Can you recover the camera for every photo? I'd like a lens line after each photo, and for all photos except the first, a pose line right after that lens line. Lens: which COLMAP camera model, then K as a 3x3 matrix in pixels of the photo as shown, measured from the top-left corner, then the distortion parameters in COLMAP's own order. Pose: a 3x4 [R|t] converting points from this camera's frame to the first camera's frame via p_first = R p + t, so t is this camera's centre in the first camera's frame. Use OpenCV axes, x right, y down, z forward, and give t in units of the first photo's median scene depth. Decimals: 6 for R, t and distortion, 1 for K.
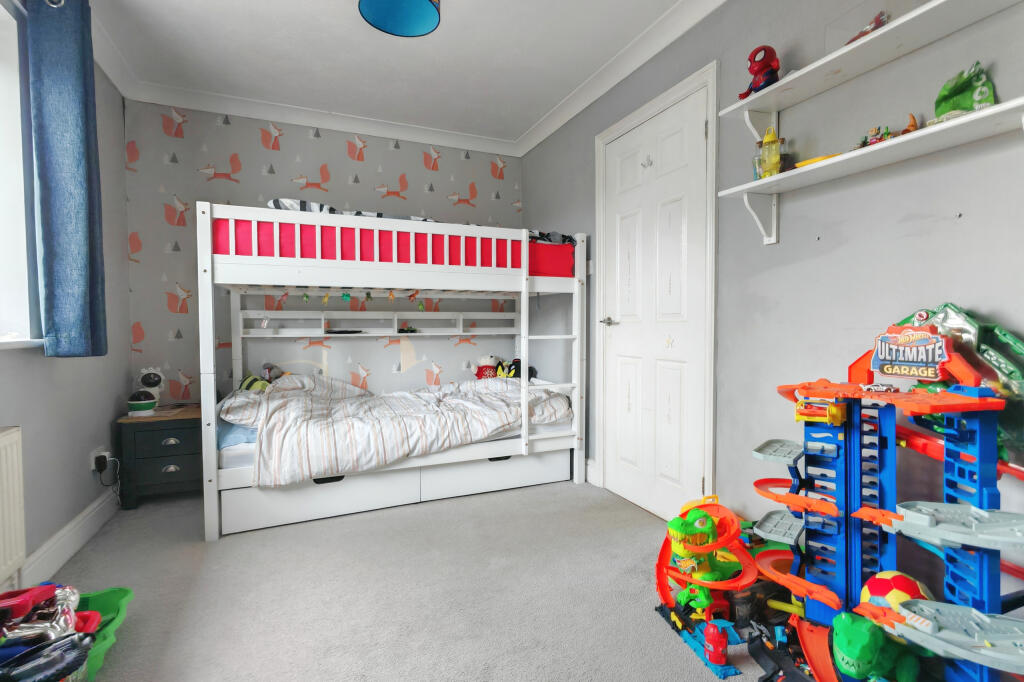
lens RADIAL K [[488.0, 0, 508.5], [0, 488.0, 341.6], [0, 0, 1]] dist [-0.001135, 0.000928]
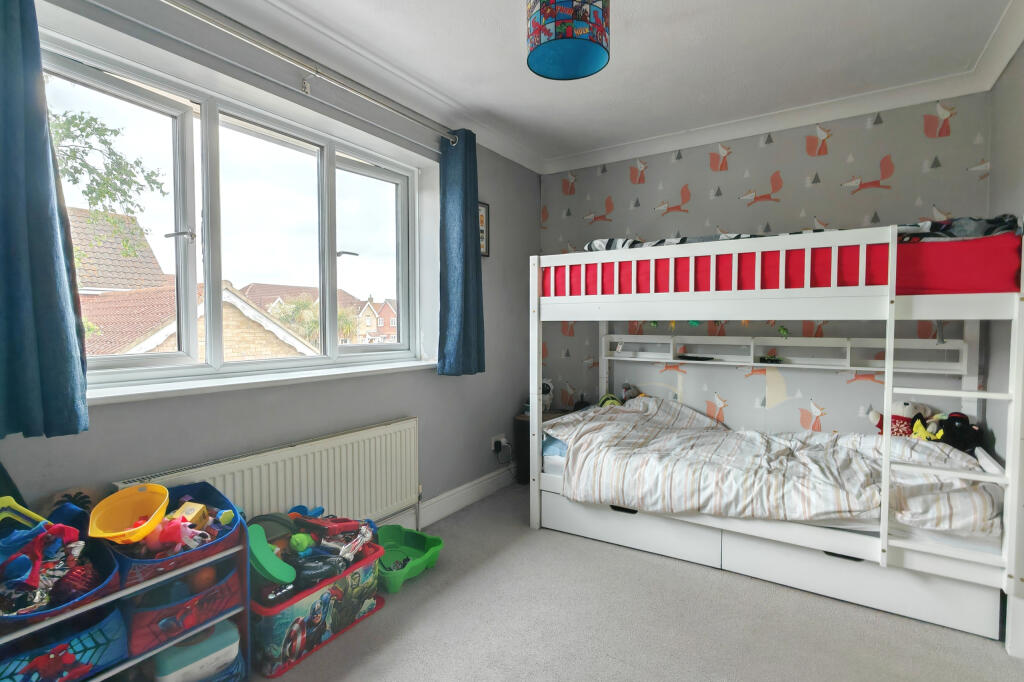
lens RADIAL K [[488.0, 0, 508.5], [0, 488.0, 341.6], [0, 0, 1]] dist [-0.001135, 0.000928]
pose [[0.549473, 0.033065, -0.834857, 0.307906], [-0.029495, 0.999361, 0.020168, -0.073147], [0.834991, 0.013543, 0.550097, 0.211493]]
